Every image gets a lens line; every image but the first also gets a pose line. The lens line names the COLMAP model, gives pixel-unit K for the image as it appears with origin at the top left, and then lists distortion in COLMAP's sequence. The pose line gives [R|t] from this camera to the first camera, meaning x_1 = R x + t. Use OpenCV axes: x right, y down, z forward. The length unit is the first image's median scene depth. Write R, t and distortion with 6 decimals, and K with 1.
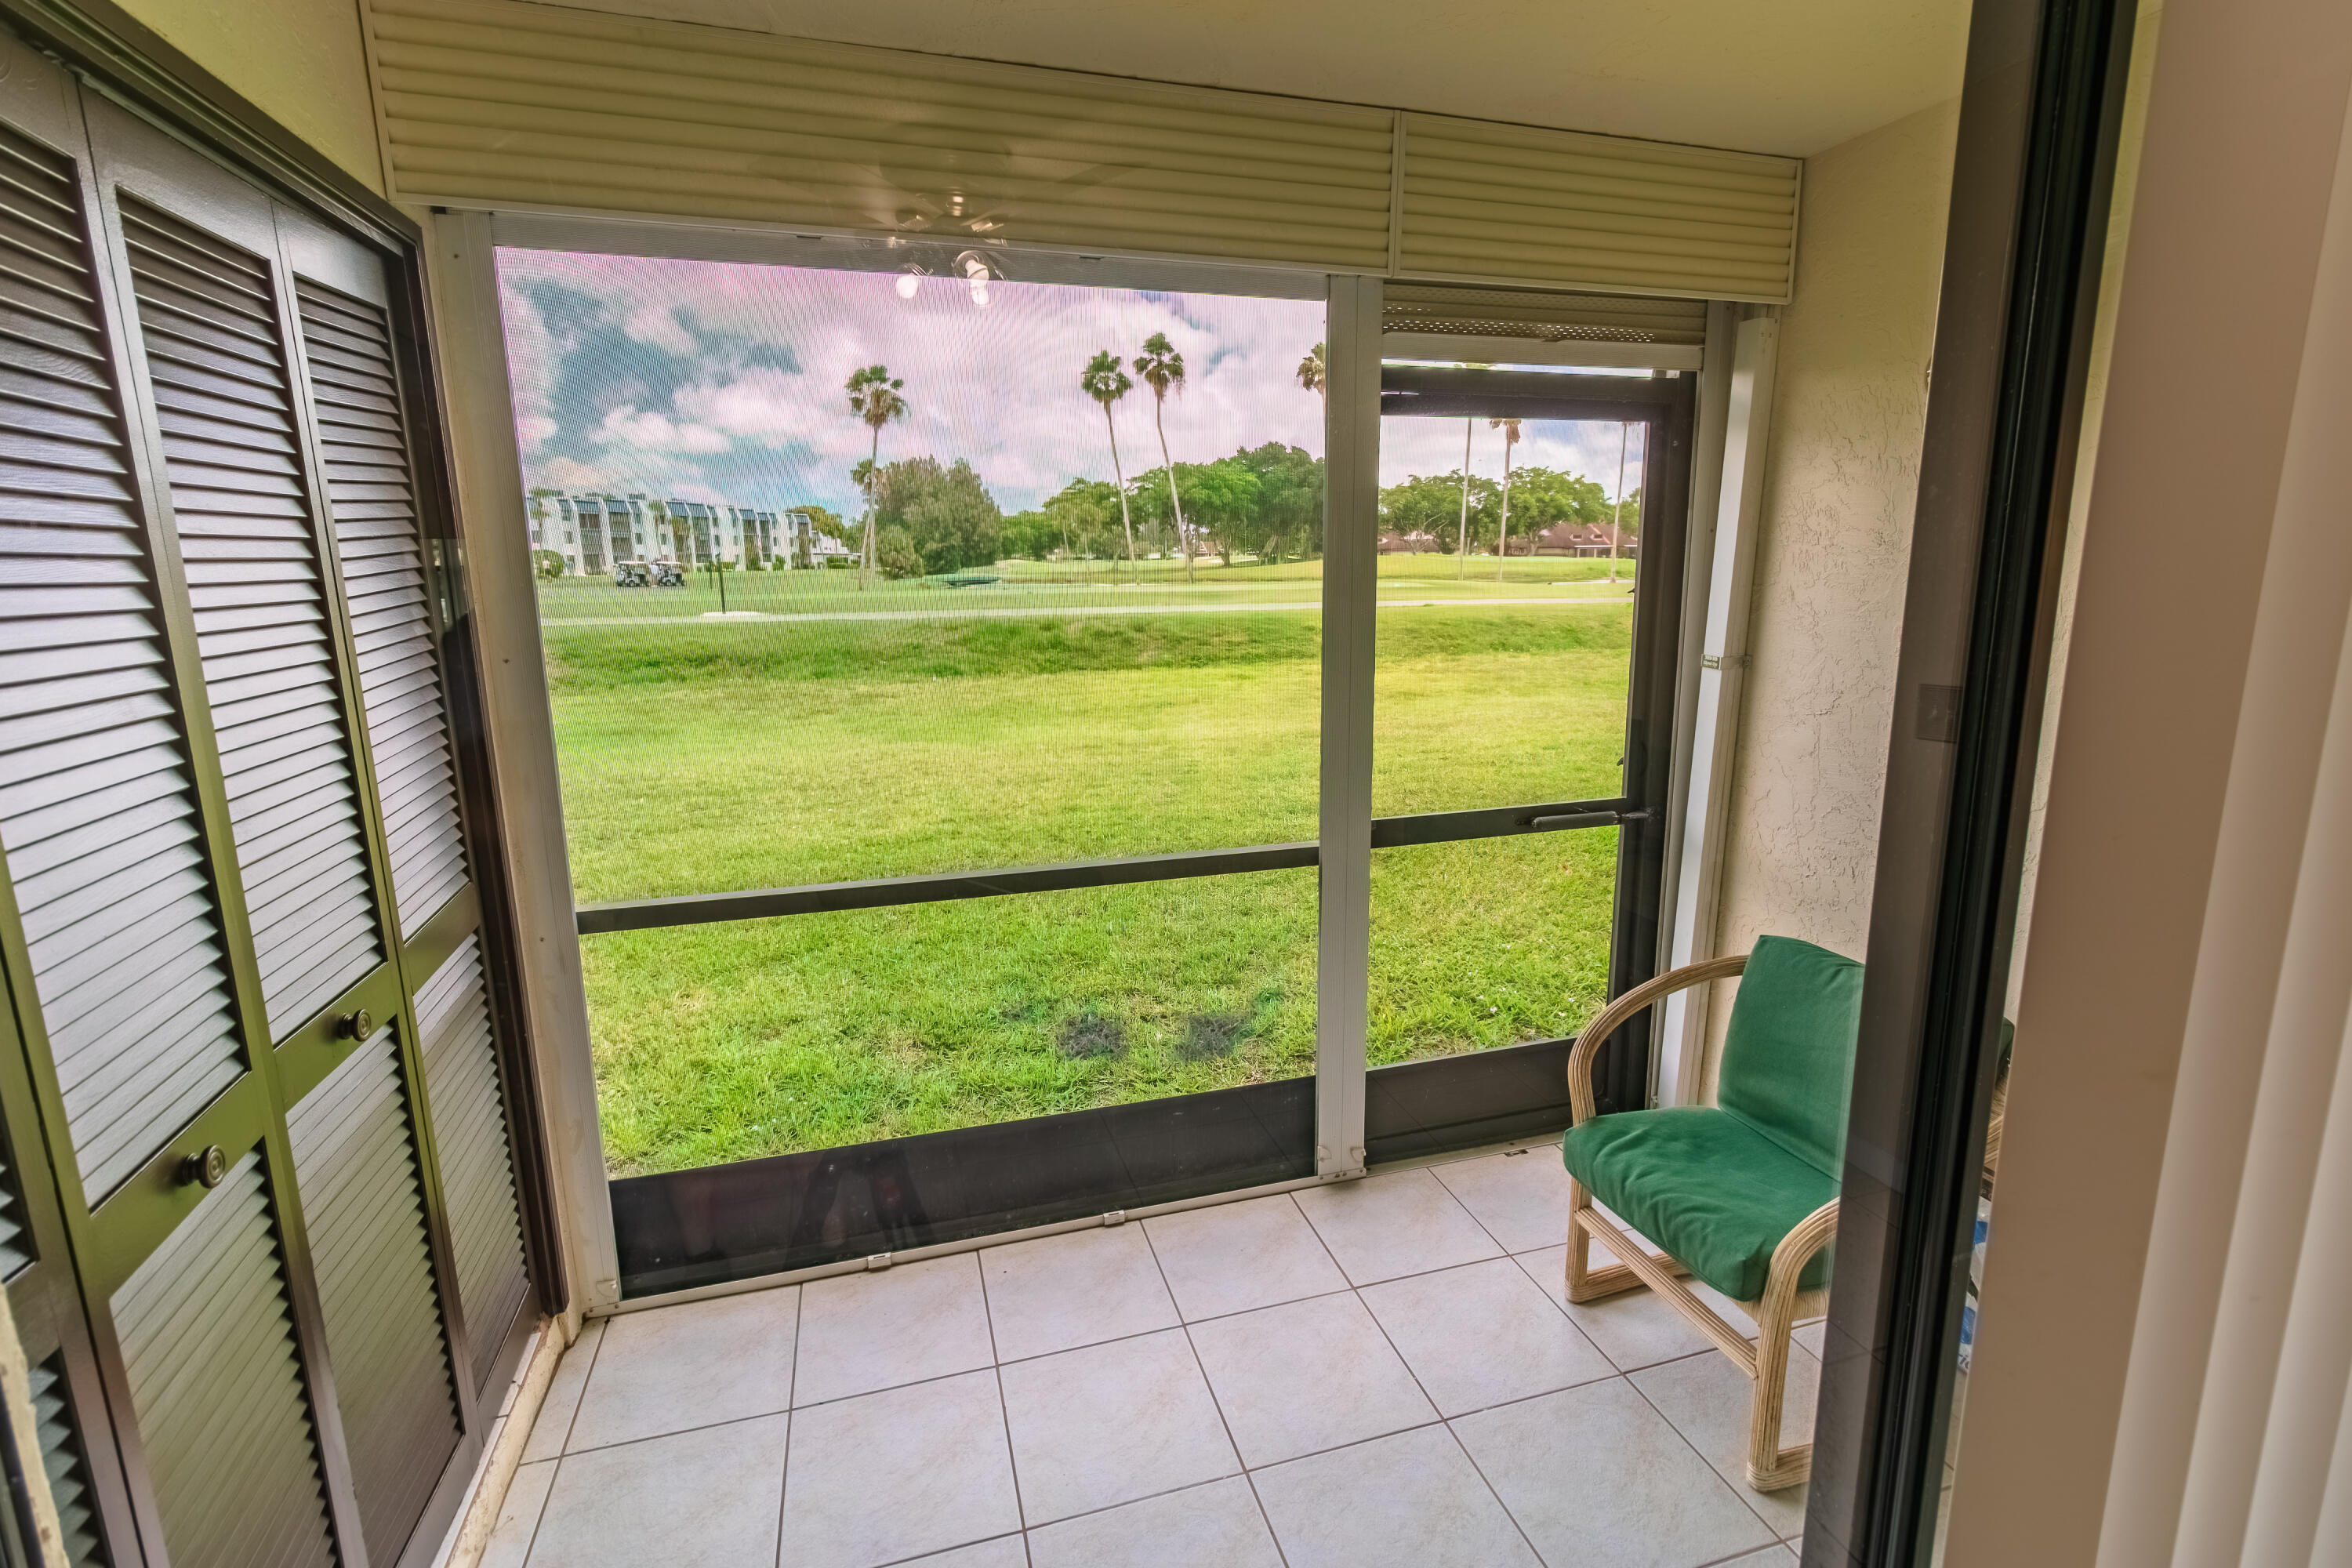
lens RADIAL K [[1081.8, 0, 1175.7], [0, 1081.8, 767.4], [0, 0, 1]] dist [0.001506, 0.012060]
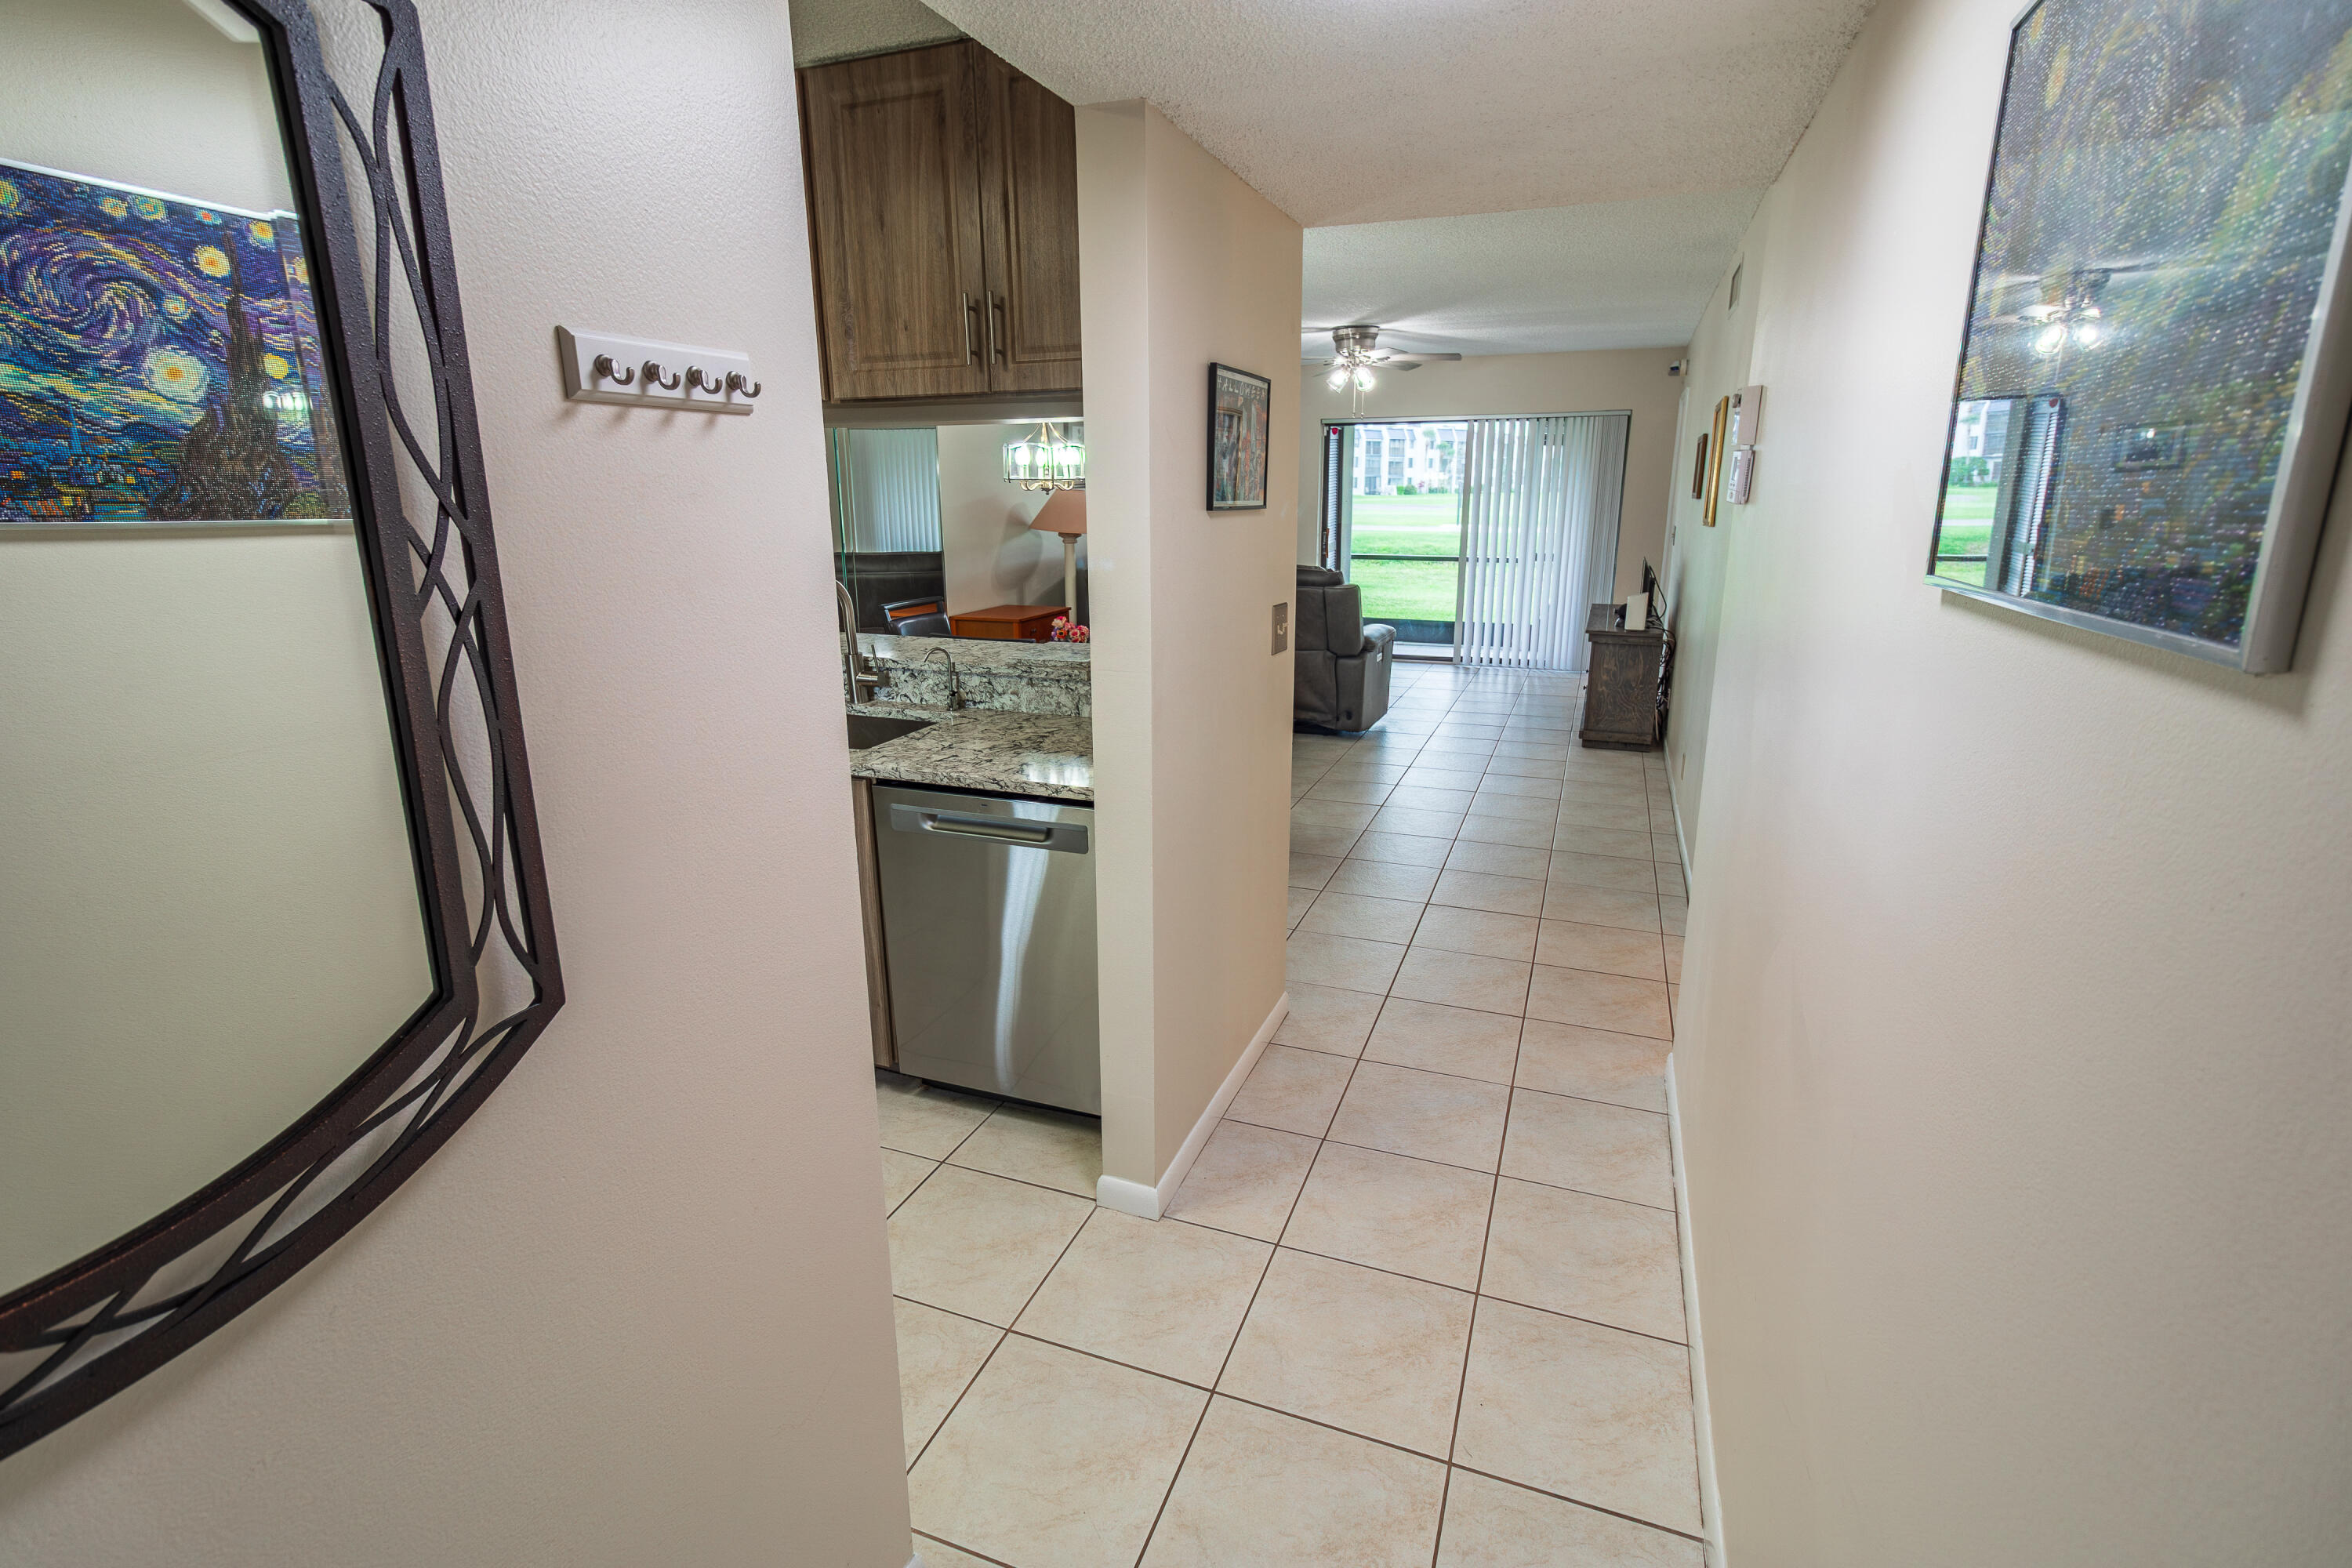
lens RADIAL K [[1106.0, 0, 1178.0], [0, 1106.0, 766.7], [0, 0, 1]] dist [0.002253, 0.008737]
pose [[0.793570, 0.159260, -0.587267, 0.052774], [-0.122178, 0.987189, 0.102615, 0.018236], [0.596087, -0.009681, 0.802862, -0.096031]]
